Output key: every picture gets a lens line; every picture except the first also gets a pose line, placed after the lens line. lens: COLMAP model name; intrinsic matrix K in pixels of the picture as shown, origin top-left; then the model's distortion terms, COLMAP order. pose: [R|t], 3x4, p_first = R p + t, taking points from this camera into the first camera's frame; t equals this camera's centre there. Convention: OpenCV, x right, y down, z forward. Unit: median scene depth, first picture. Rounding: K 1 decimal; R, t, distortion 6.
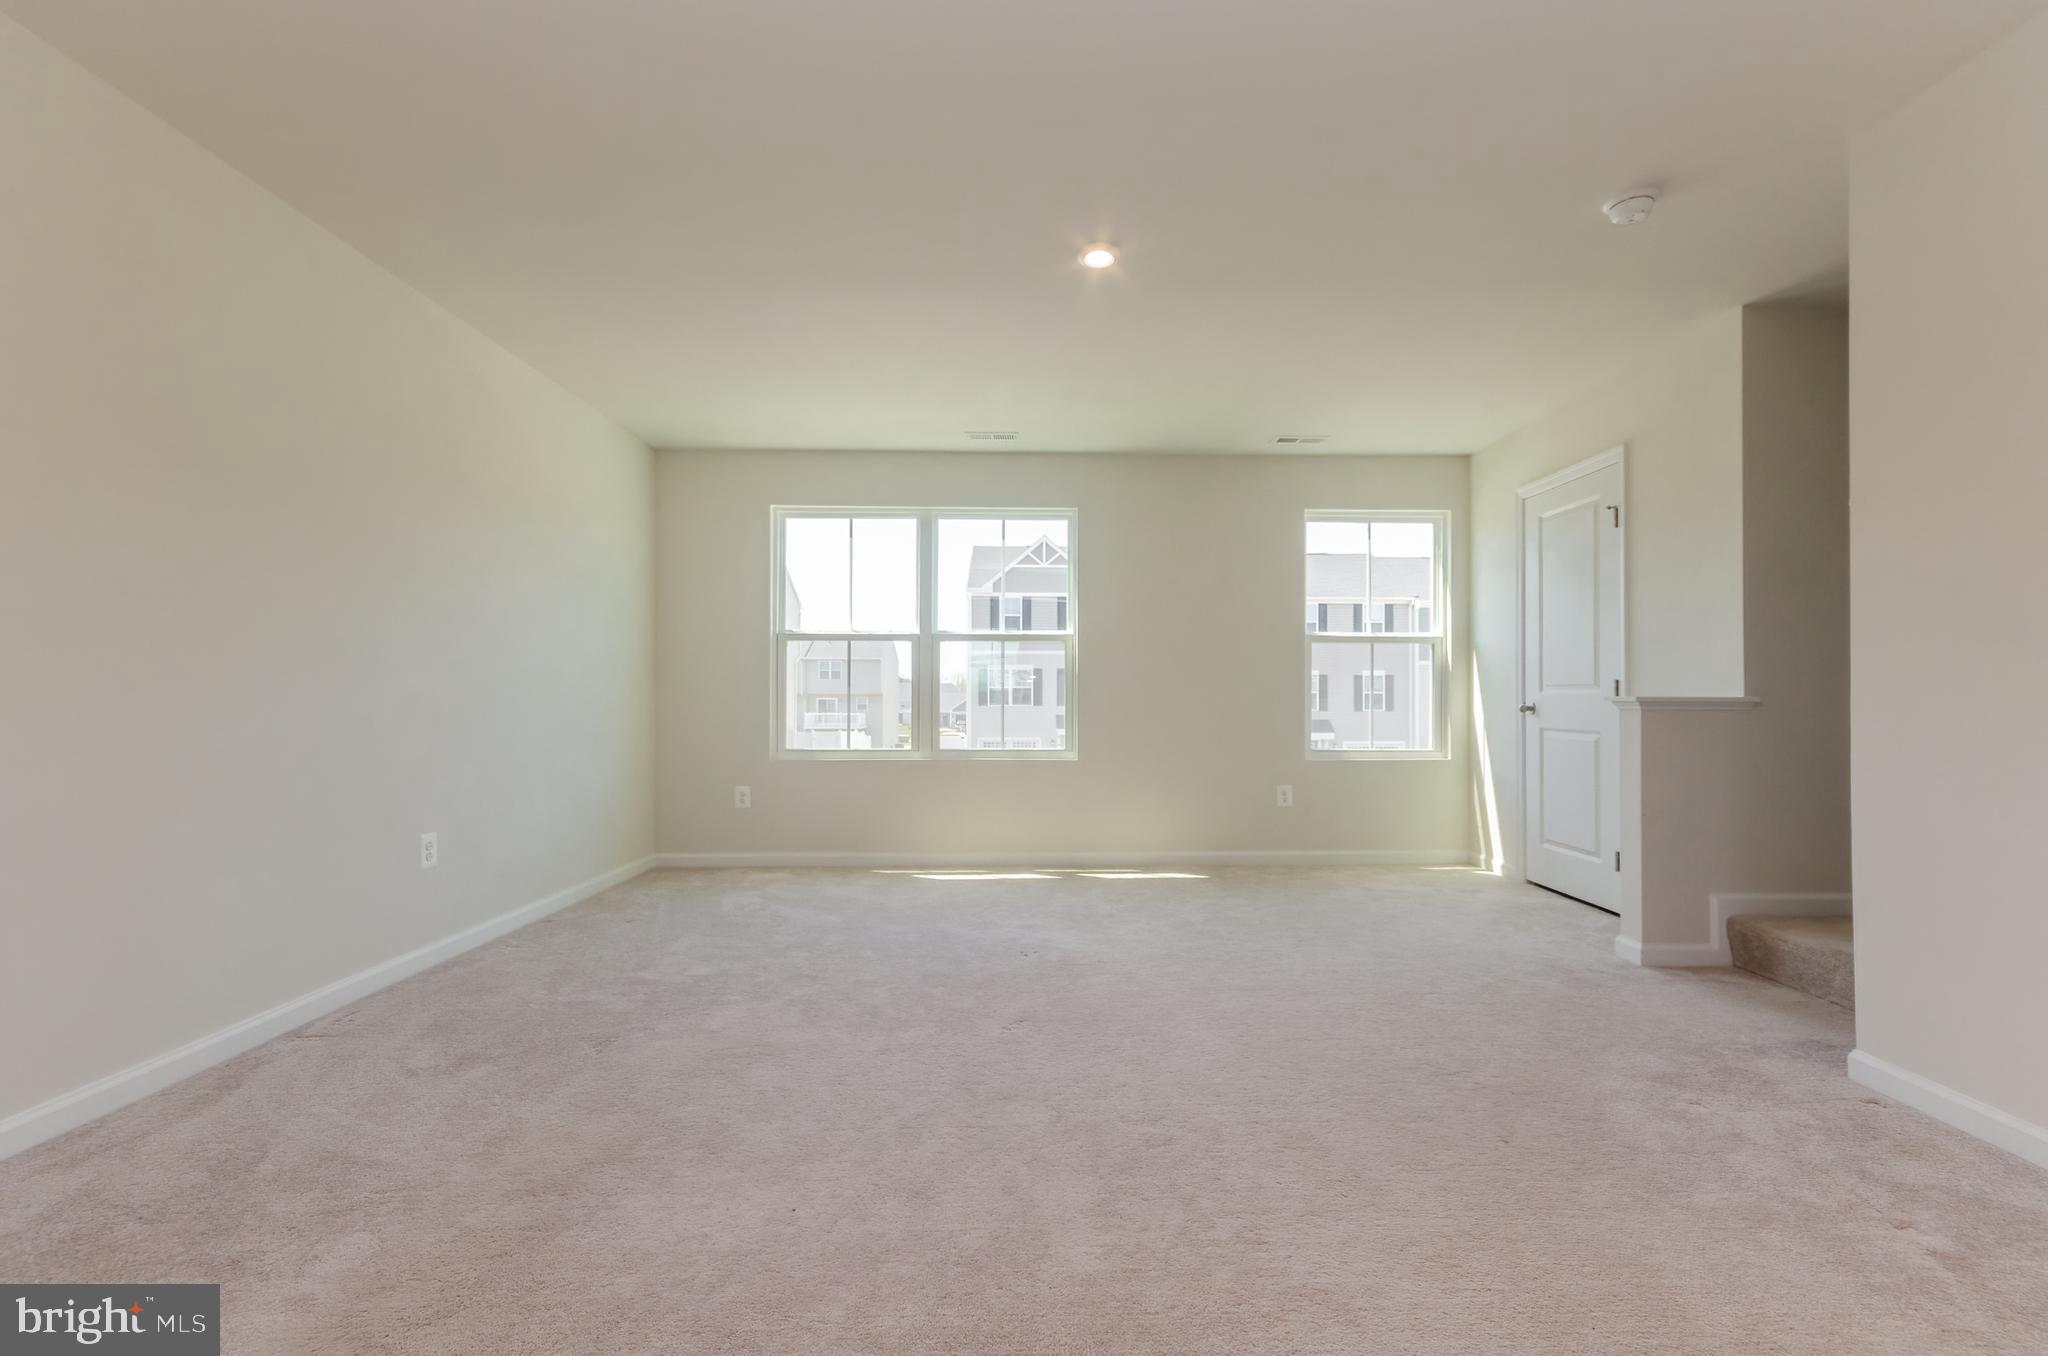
lens RADIAL K [[897.5, 0, 1047.6], [0, 897.5, 689.6], [0, 0, 1]] dist [0.003949, 0.000801]
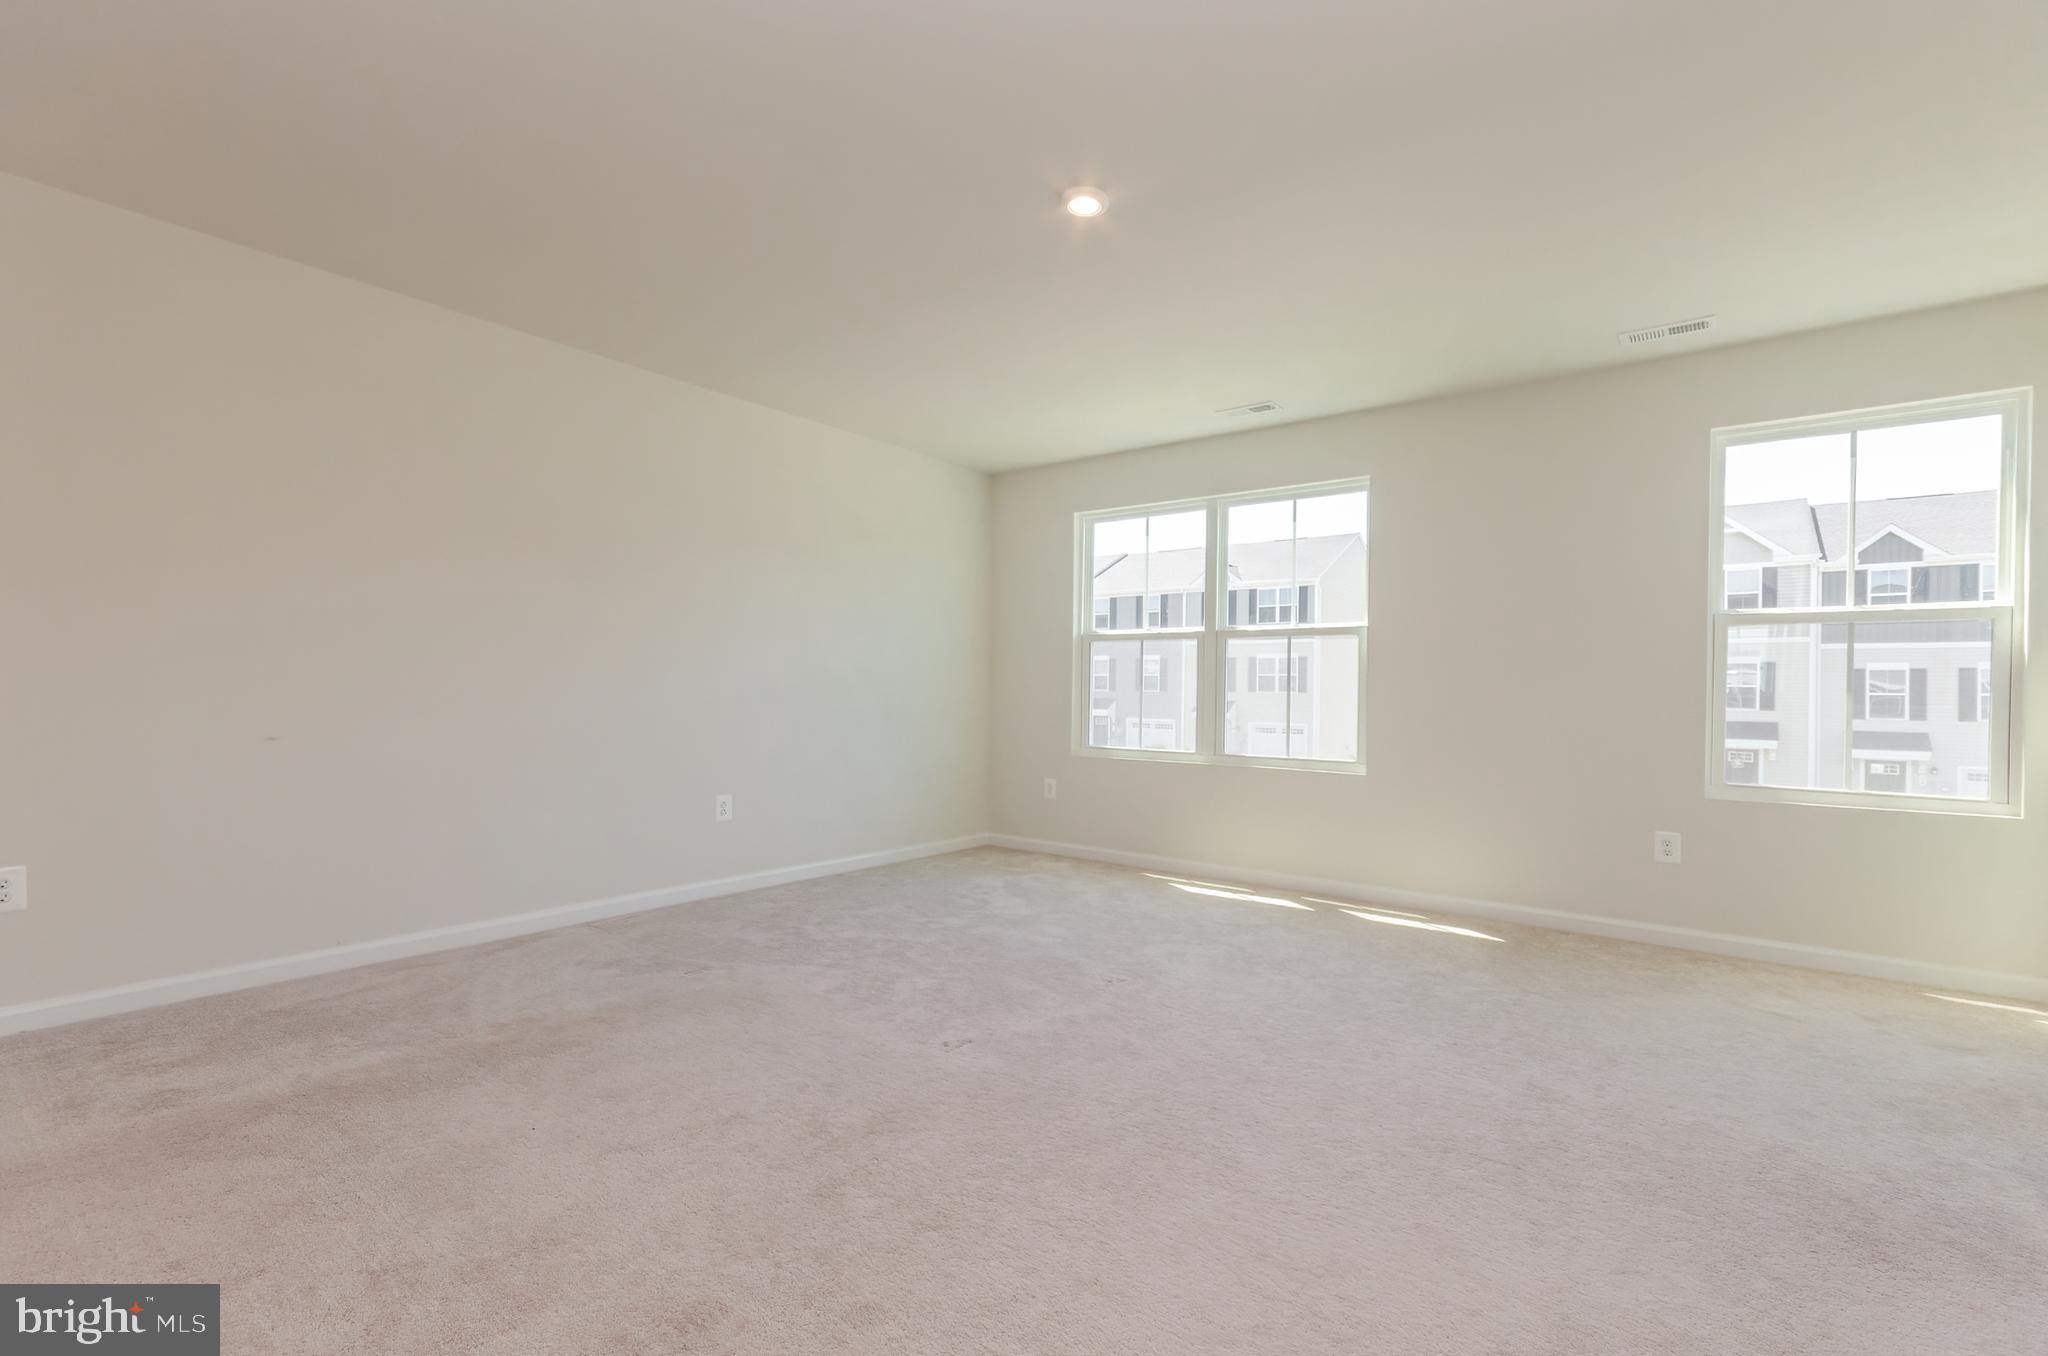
lens RADIAL K [[897.5, 0, 1048.4], [0, 897.5, 695.1], [0, 0, 1]] dist [0.003949, 0.000801]
pose [[0.786832, 0.012964, -0.617031, 0.323059], [-0.006203, 0.999895, 0.013098, -0.006393], [0.617136, -0.006478, 0.786830, 0.156100]]
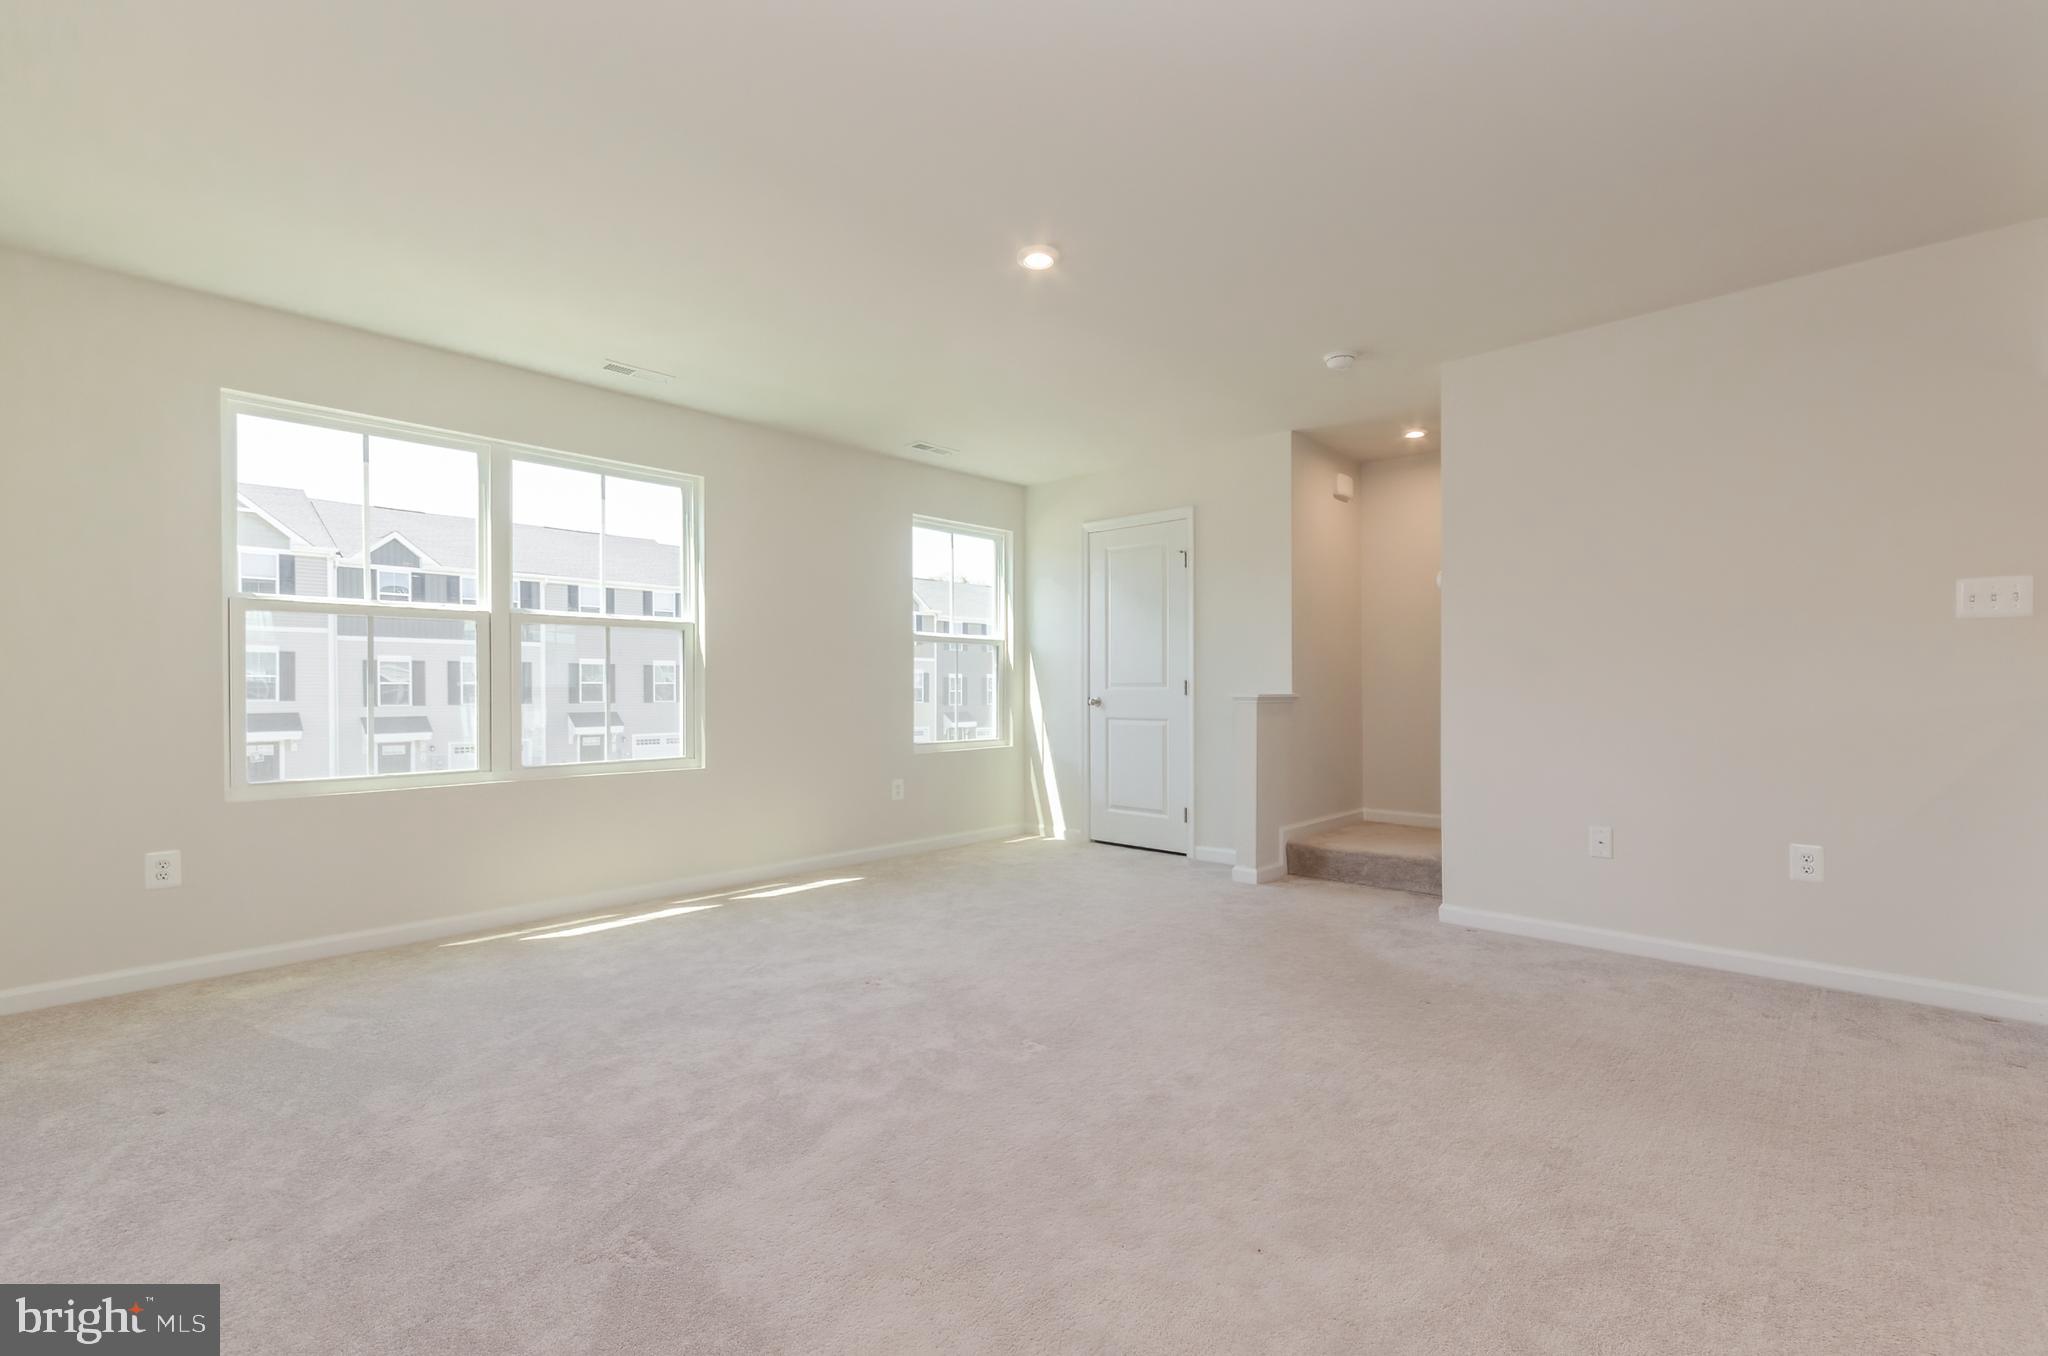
lens RADIAL K [[897.5, 0, 1054.5], [0, 897.5, 688.1], [0, 0, 1]] dist [0.003949, 0.000801]
pose [[0.692476, -0.003836, 0.721431, -0.364628], [-0.003580, 0.999955, 0.008753, -0.008036], [-0.721432, -0.008644, 0.692431, 0.160554]]
